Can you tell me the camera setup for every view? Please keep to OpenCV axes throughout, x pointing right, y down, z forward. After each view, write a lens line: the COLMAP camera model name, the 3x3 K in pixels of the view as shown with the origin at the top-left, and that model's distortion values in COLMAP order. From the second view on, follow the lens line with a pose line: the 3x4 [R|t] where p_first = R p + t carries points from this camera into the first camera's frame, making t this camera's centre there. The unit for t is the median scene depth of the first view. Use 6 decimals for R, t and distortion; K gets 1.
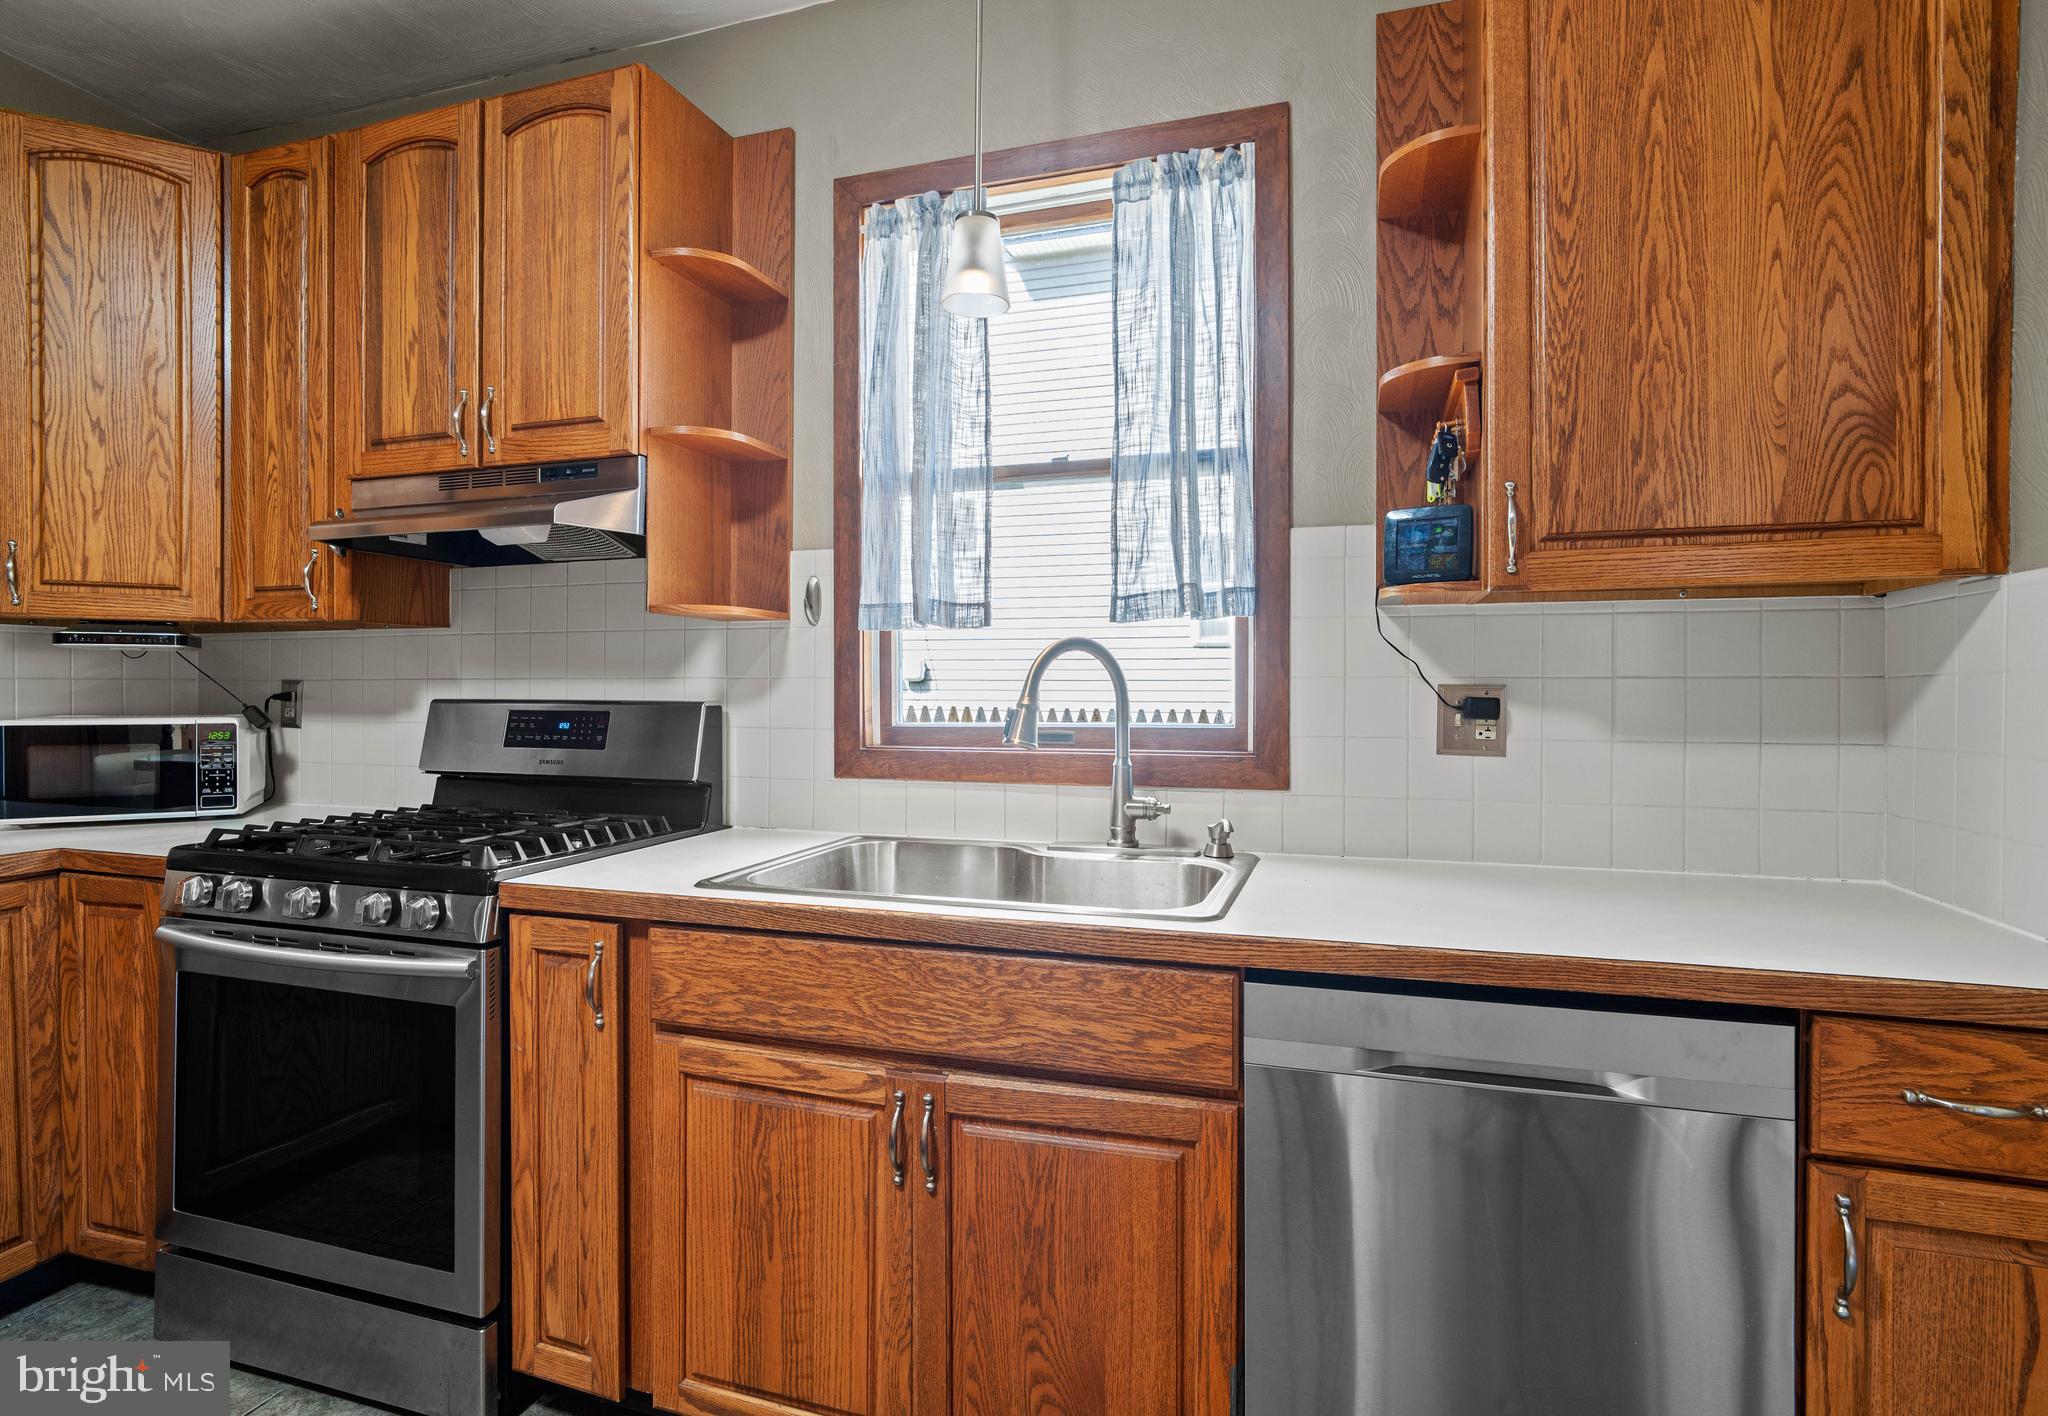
lens RADIAL K [[1016.3, 0, 1033.0], [0, 1016.3, 698.1], [0, 0, 1]] dist [-0.019847, 0.011801]
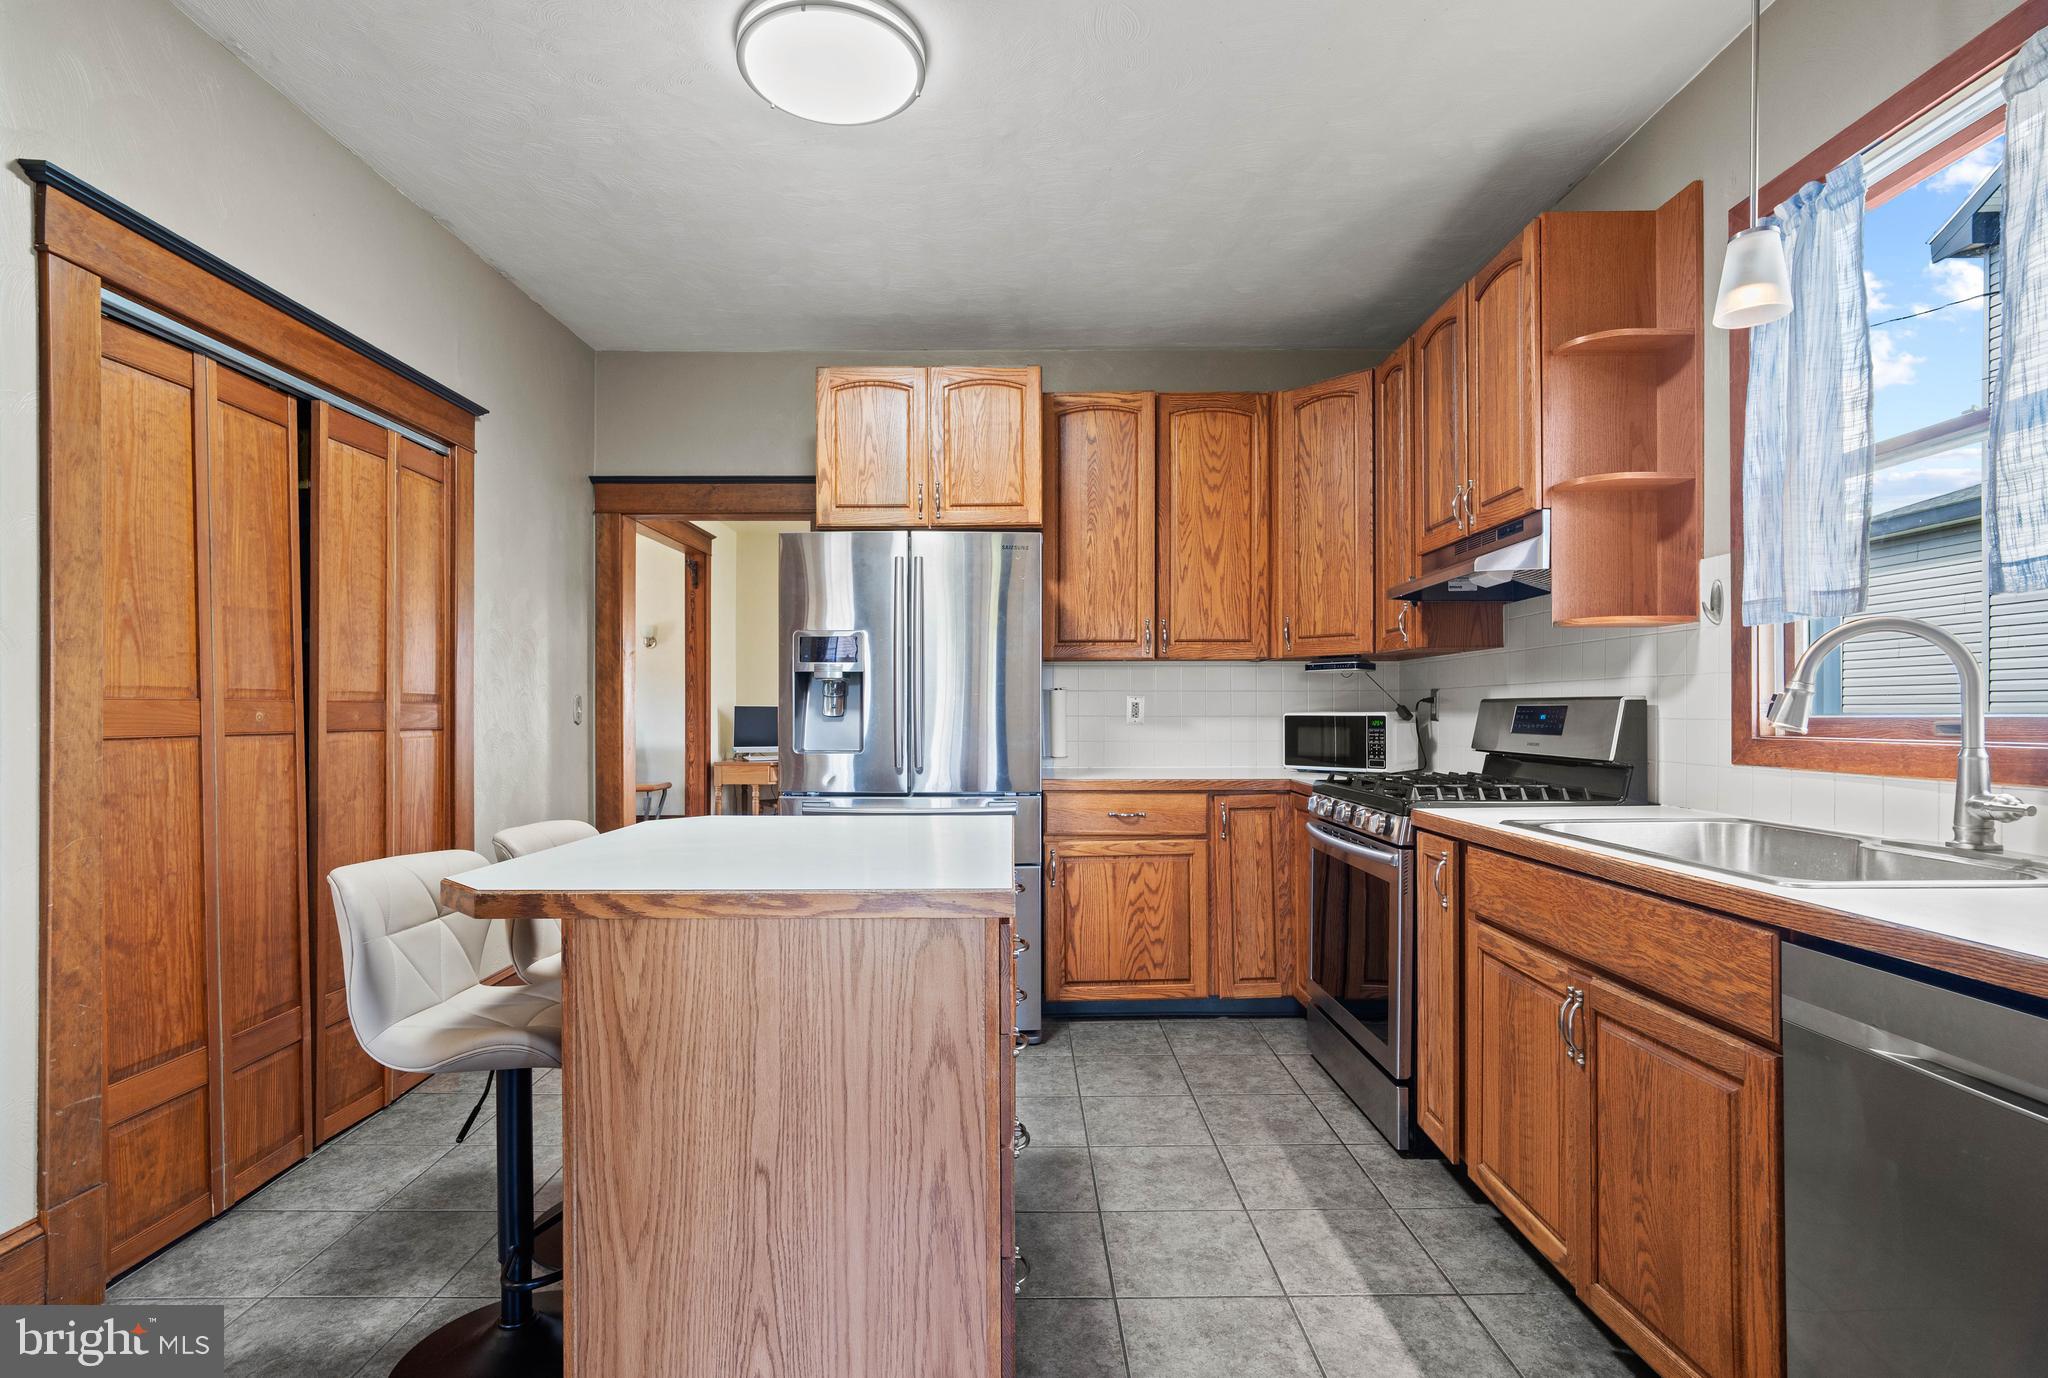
lens RADIAL K [[973.0, 0, 1020.8], [0, 973.0, 714.2], [0, 0, 1]] dist [-0.005353, 0.000089]
pose [[0.312466, 0.000379, -0.949929, 0.637821], [-0.003303, 0.999994, -0.000687, 0.032801], [0.949923, 0.003352, 0.312466, -0.046930]]
